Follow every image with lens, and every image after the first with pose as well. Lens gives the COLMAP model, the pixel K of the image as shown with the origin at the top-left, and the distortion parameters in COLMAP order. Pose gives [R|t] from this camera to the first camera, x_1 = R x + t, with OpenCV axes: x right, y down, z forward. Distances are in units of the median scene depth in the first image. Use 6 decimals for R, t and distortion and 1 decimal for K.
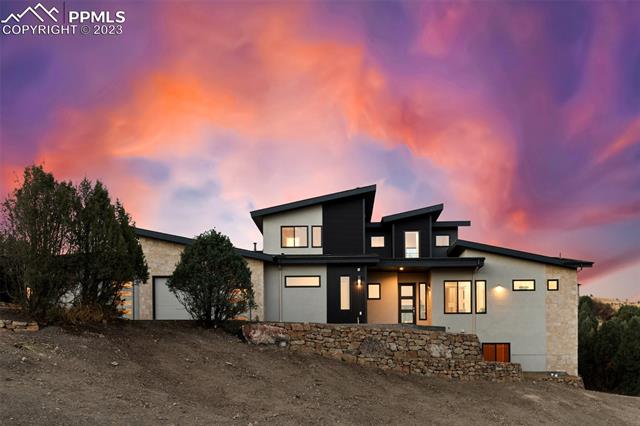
lens RADIAL K [[661.6, 0, 320.0], [0, 661.6, 213.0], [0, 0, 1]] dist [0.006194, 0.005432]
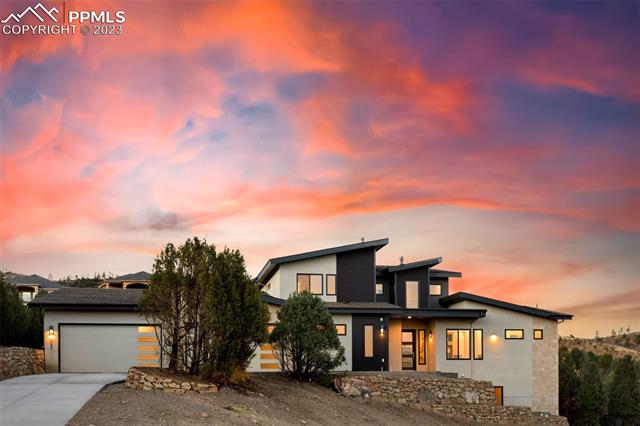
lens RADIAL K [[714.5, 0, 320.0], [0, 714.5, 213.0], [0, 0, 1]] dist [0.009346, 0.002807]
pose [[0.975587, 0.047193, 0.214481, -0.284252], [-0.043487, 0.998812, -0.021971, -0.055244], [-0.215263, 0.012107, 0.976481, -0.113407]]
